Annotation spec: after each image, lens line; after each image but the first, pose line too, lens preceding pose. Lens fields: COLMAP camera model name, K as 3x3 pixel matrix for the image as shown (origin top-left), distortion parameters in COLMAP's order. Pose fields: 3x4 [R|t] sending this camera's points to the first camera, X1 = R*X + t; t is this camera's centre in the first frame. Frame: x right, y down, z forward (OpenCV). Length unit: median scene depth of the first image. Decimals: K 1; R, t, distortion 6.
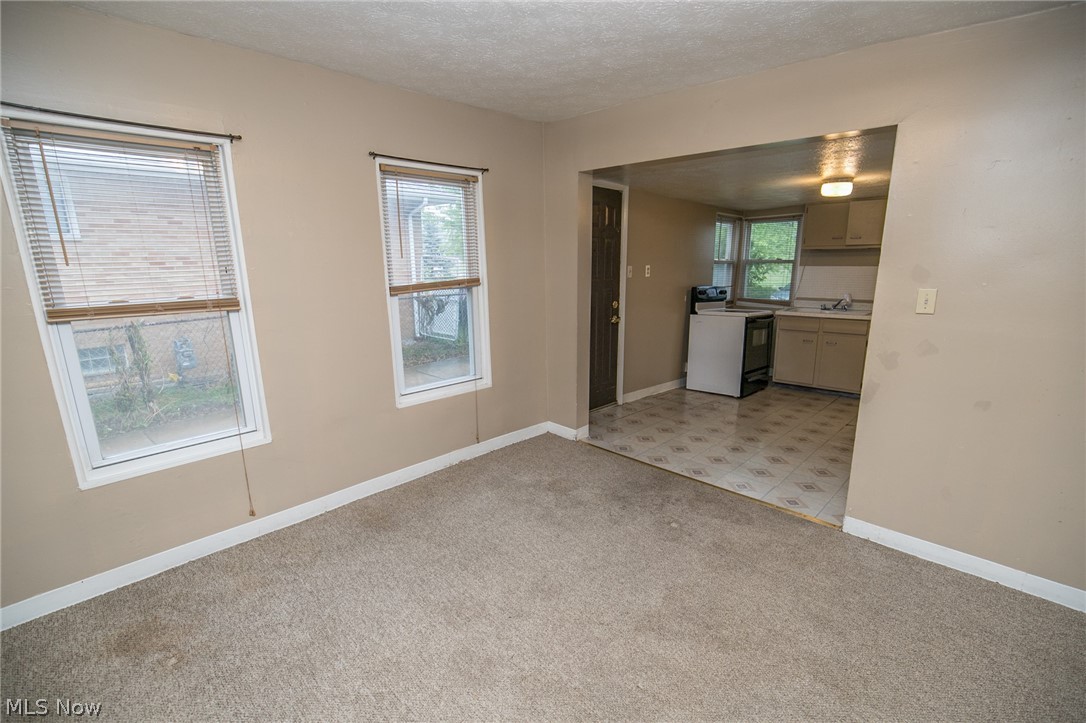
lens RADIAL K [[494.7, 0, 543.0], [0, 494.7, 361.5], [0, 0, 1]] dist [-0.032868, 0.000067]
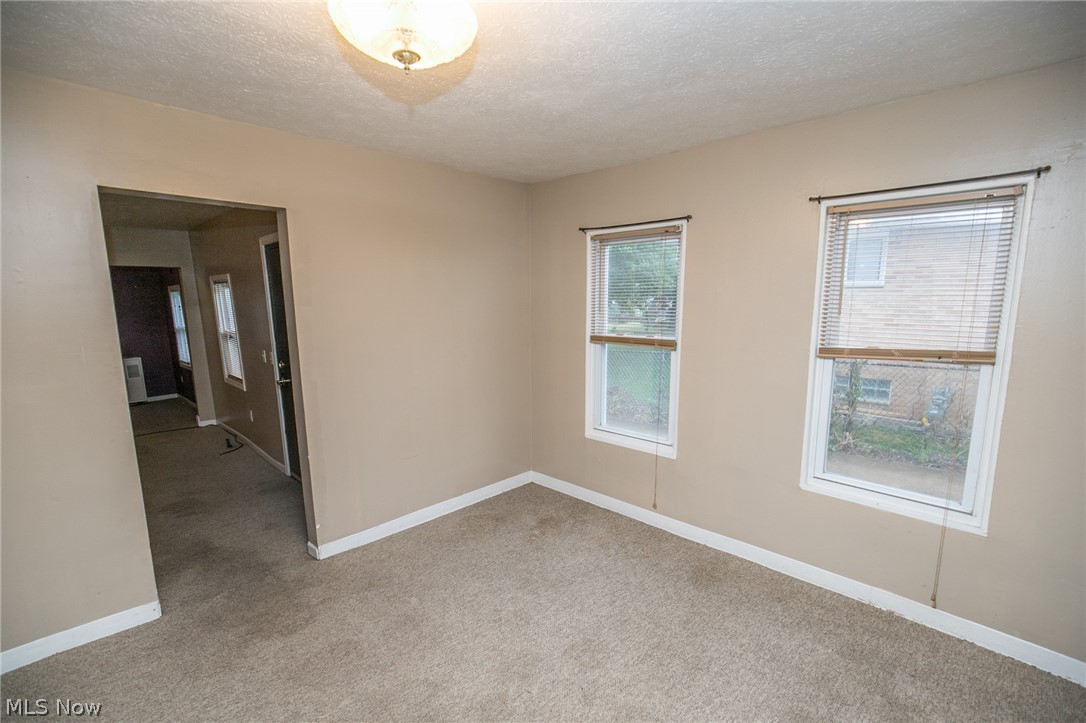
lens RADIAL K [[486.3, 0, 546.4], [0, 486.3, 360.9], [0, 0, 1]] dist [0.001704, 0.000056]
pose [[0.000667, 0.120112, -0.992760, 0.497433], [-0.223276, 0.967716, 0.116932, -0.113661], [0.974755, 0.221581, 0.027464, 0.486679]]
